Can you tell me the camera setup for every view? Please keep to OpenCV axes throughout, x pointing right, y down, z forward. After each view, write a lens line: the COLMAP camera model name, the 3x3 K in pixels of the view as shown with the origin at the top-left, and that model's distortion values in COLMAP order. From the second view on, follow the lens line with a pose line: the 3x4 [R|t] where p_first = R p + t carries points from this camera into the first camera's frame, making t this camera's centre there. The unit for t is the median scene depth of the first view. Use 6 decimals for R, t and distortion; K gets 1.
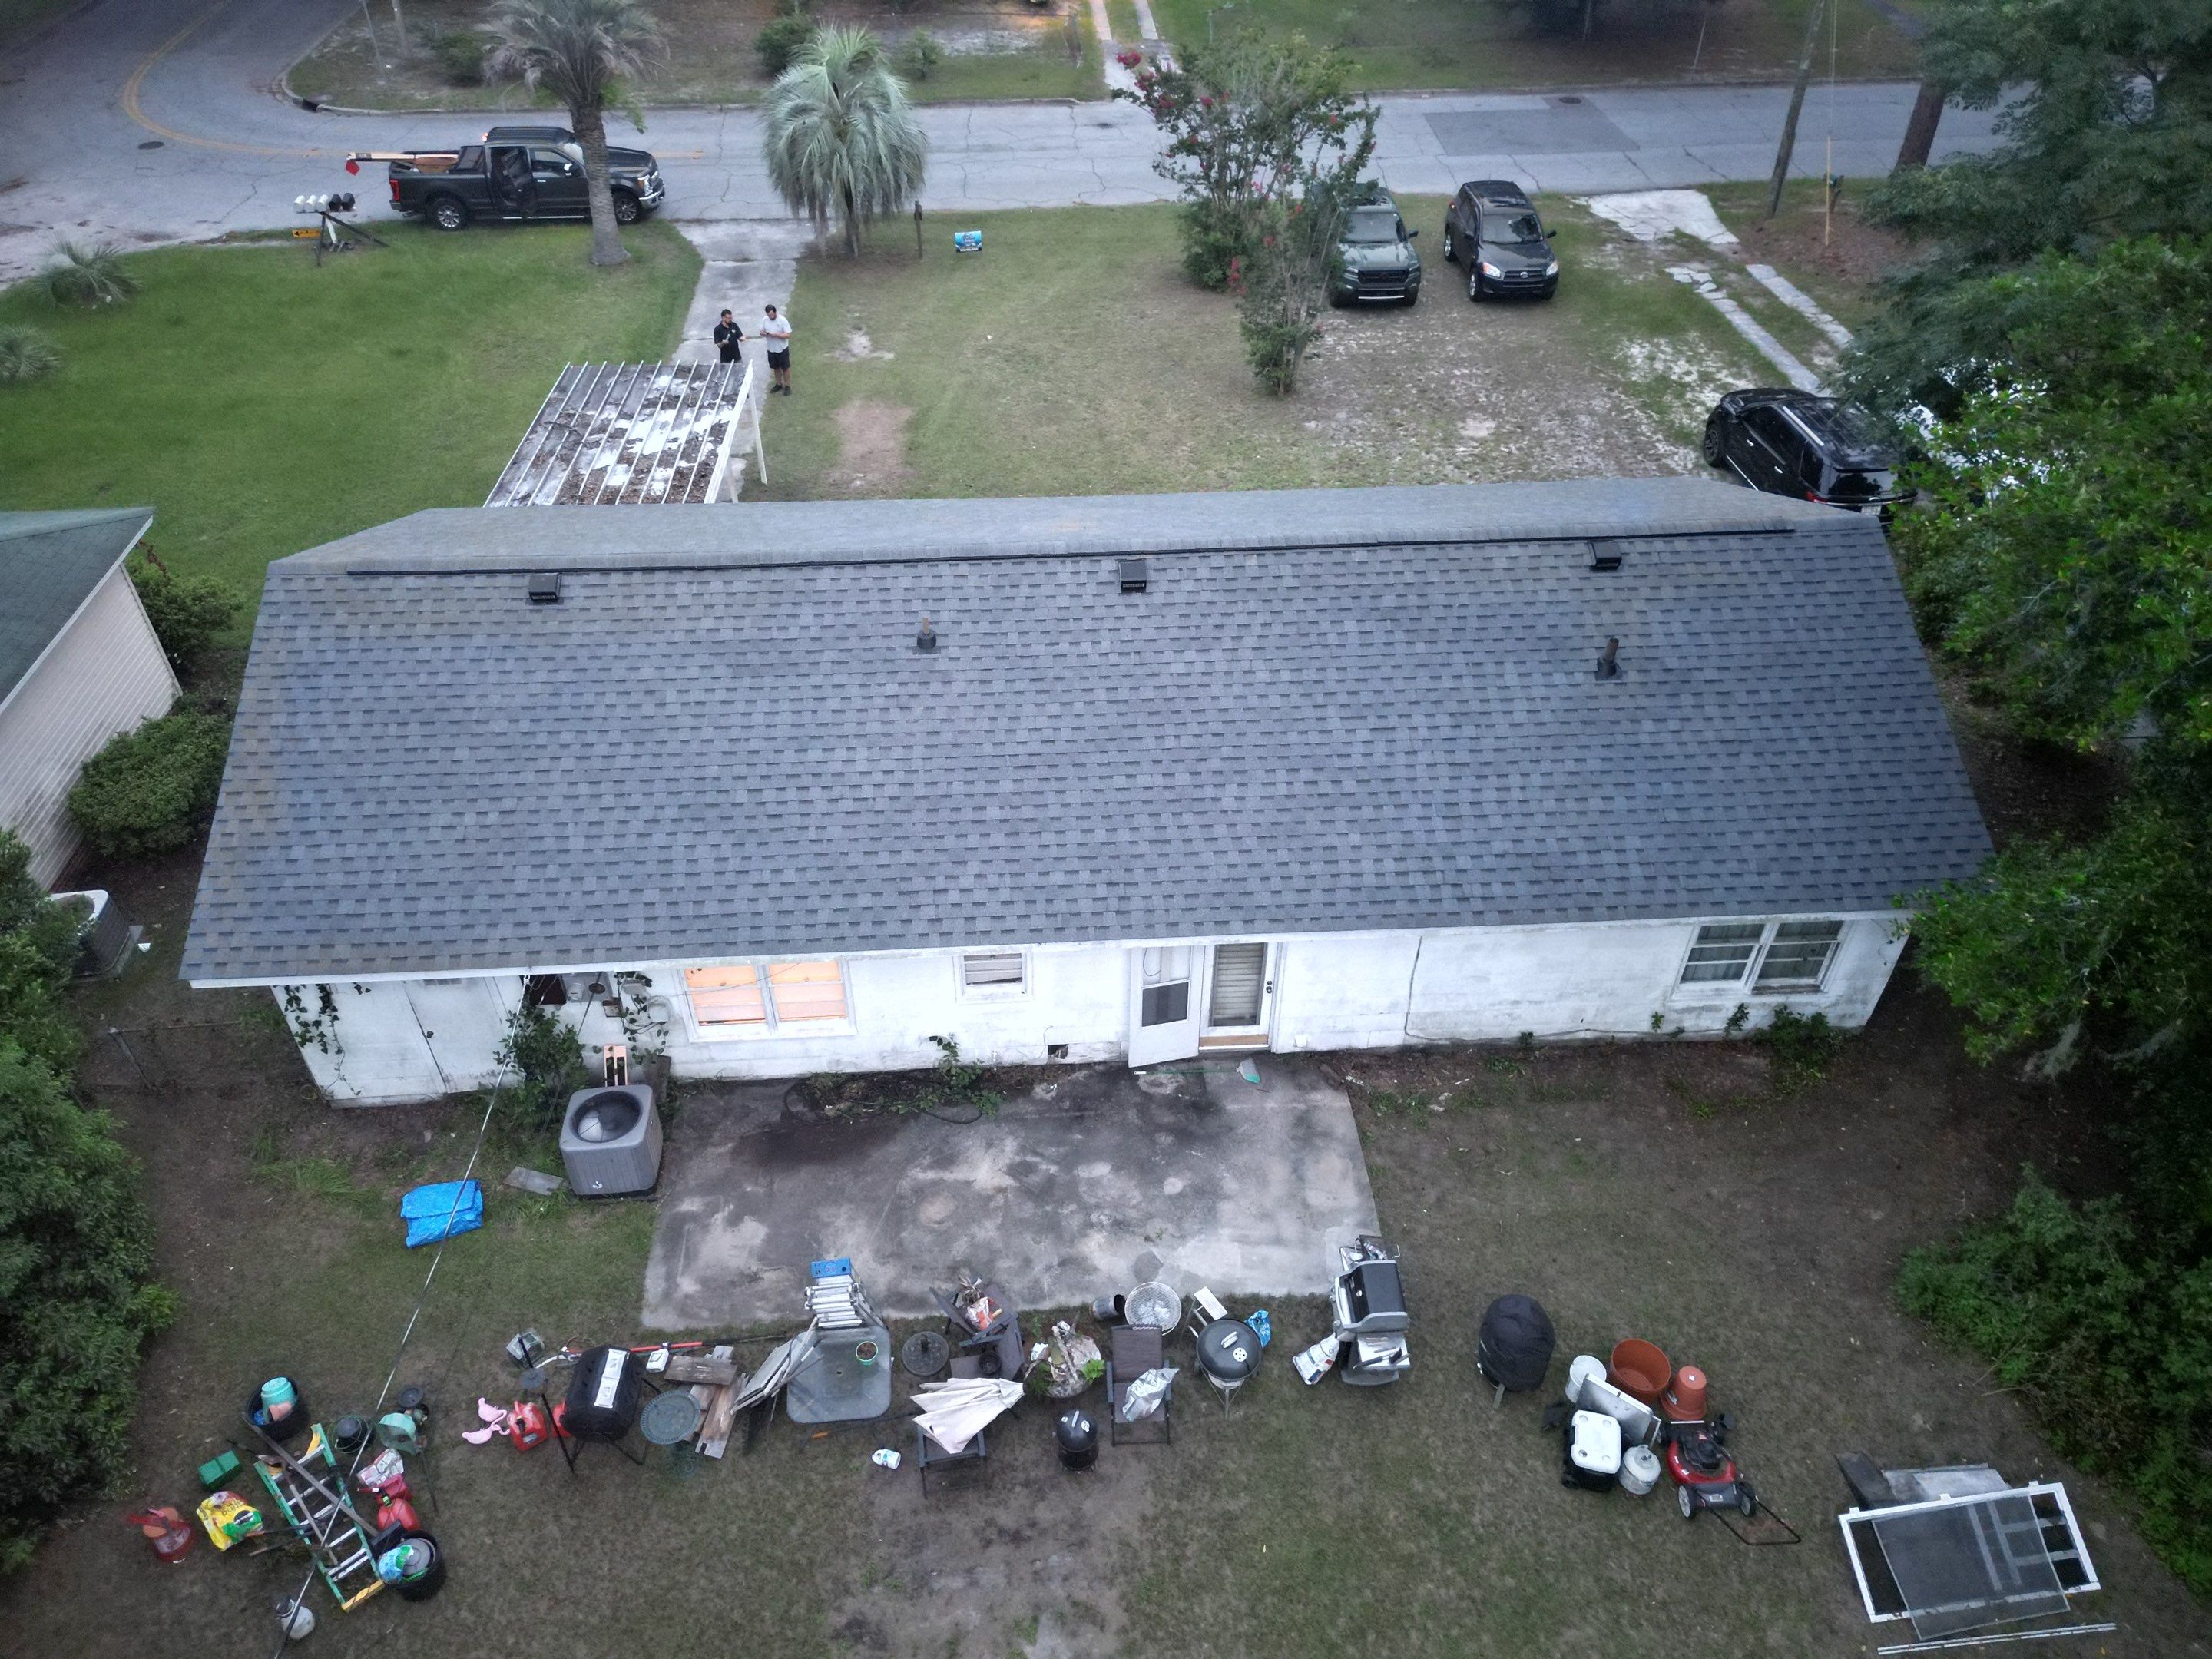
lens RADIAL K [[1573.7, 0, 1104.2], [0, 1573.7, 820.8], [0, 0, 1]] dist [0.033456, -0.002309]
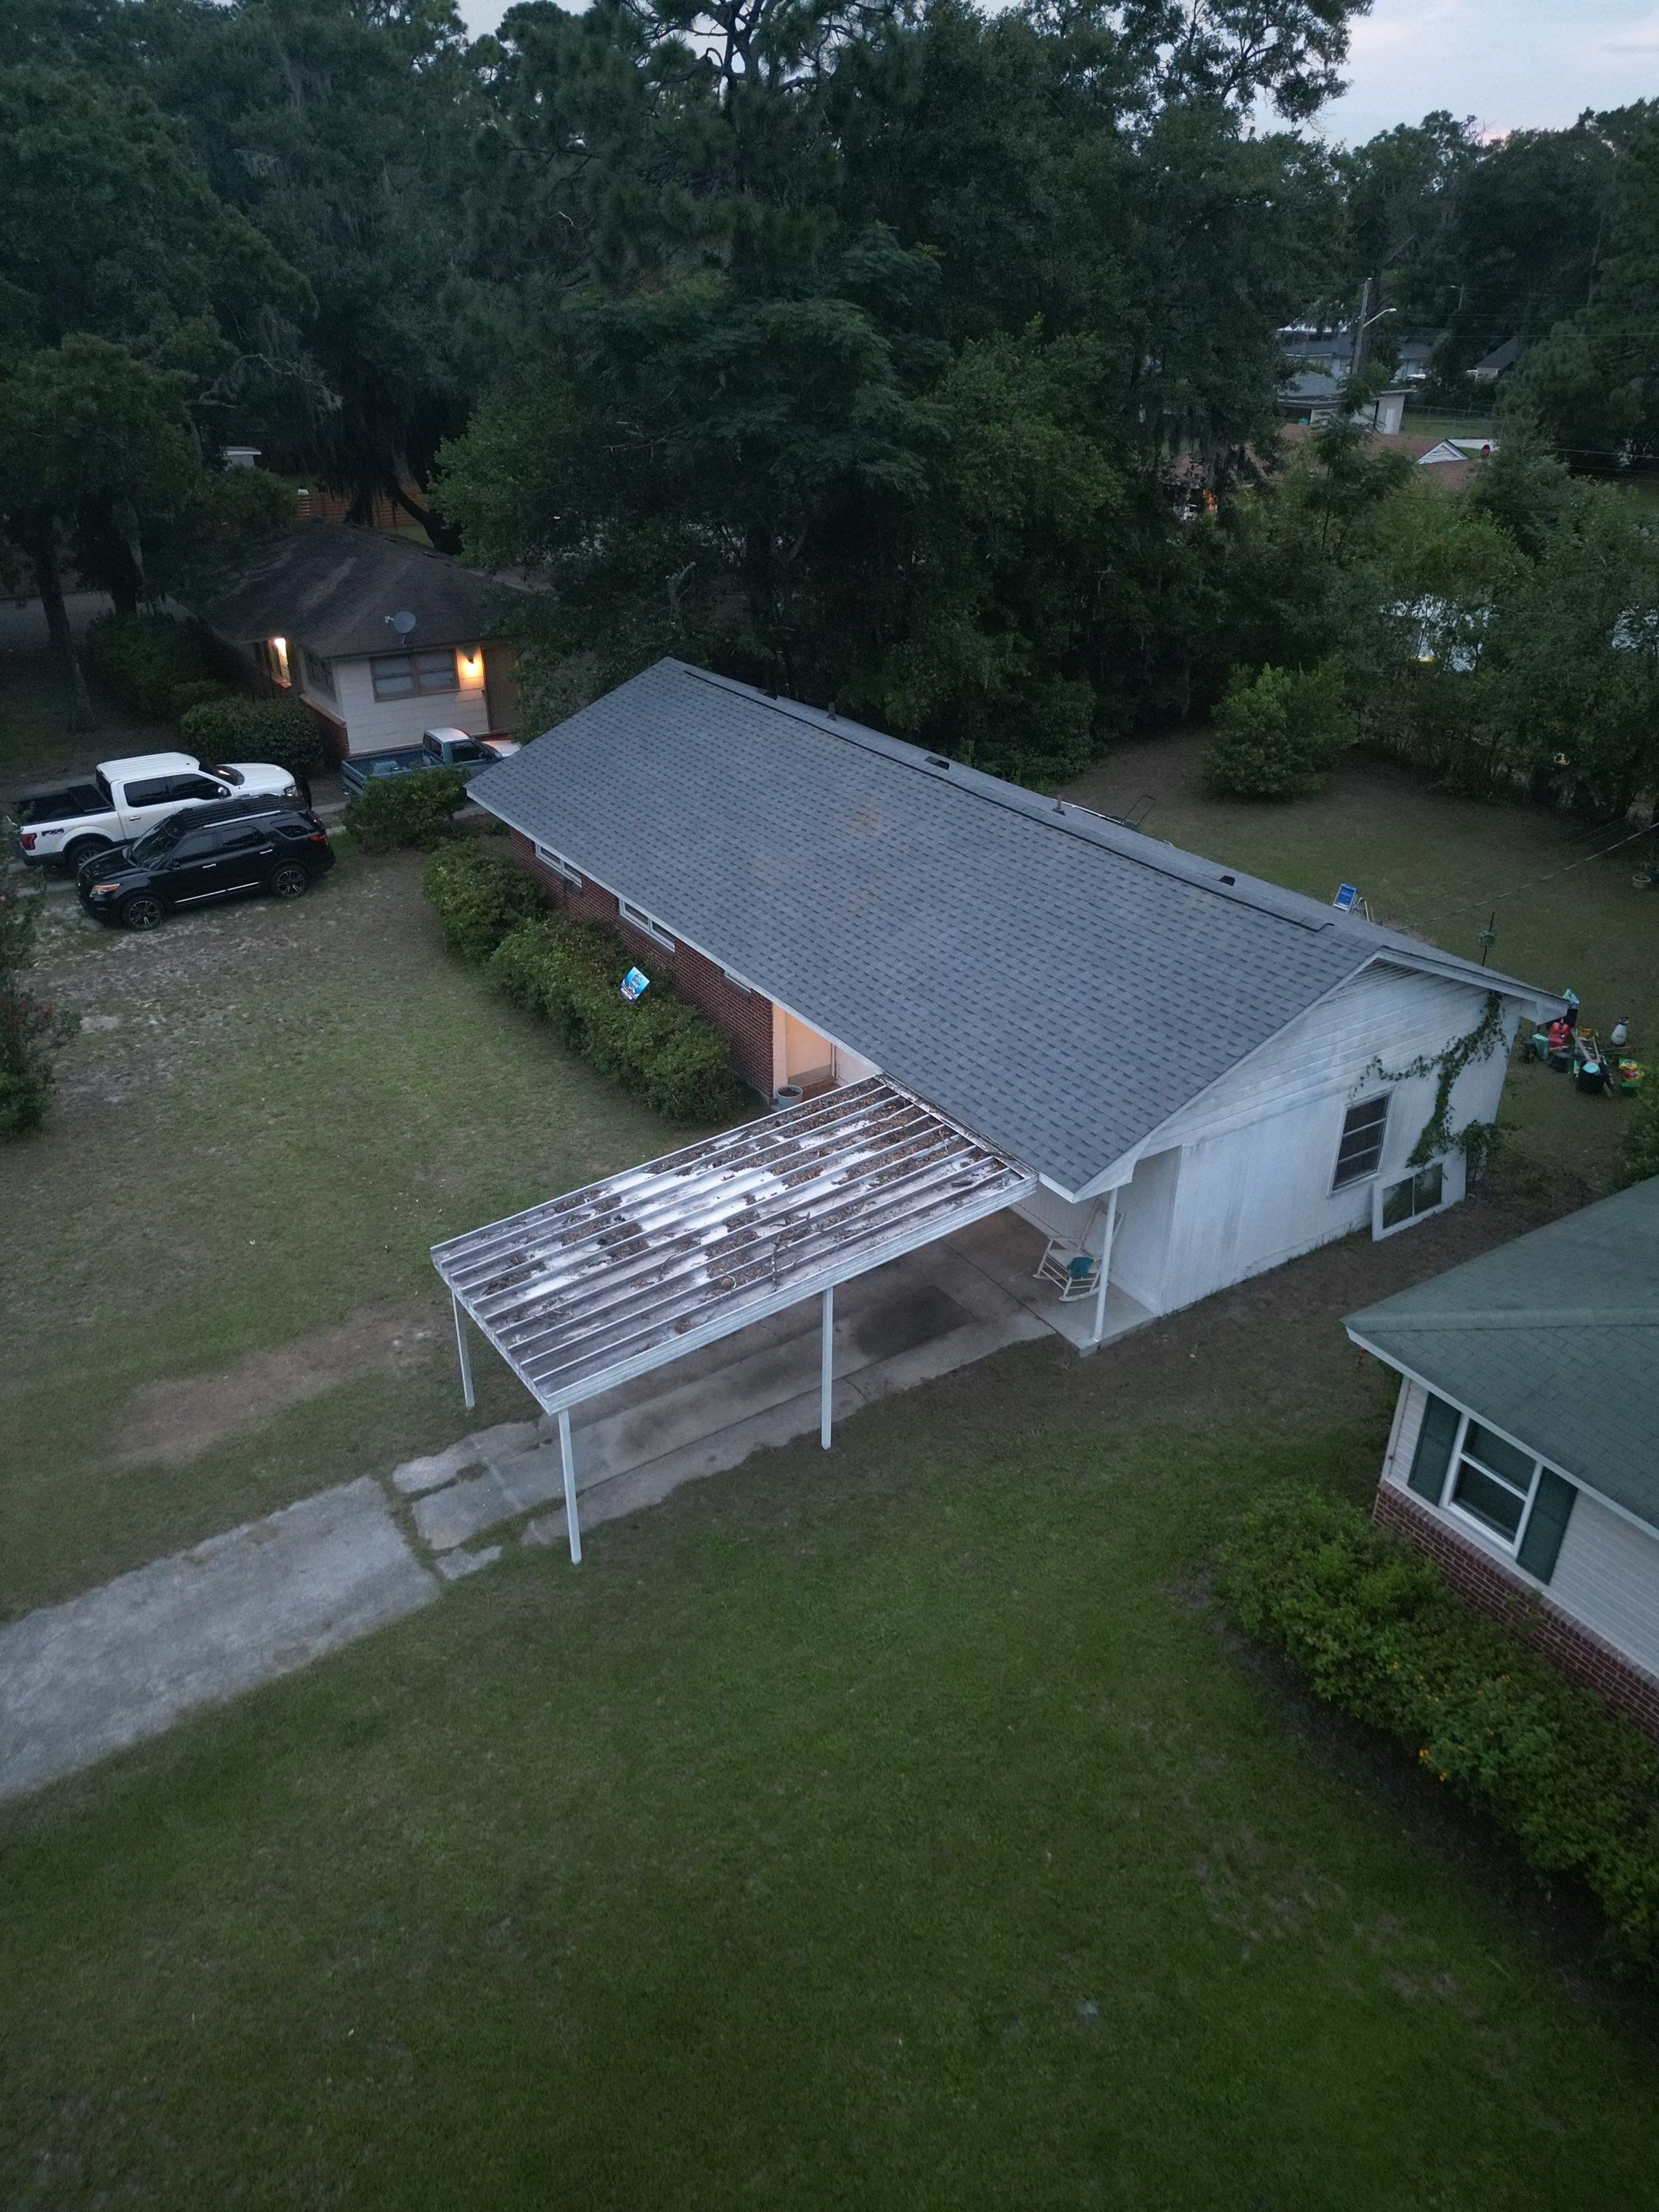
lens RADIAL K [[1561.7, 0, 829.5], [0, 1561.7, 1106.0], [0, 0, 1]] dist [0.085462, -0.114543]
pose [[-0.492894, -0.419405, 0.762335, -1.187249], [0.558080, 0.519800, 0.646803, -0.995710], [-0.667534, 0.744250, -0.022145, 1.331546]]
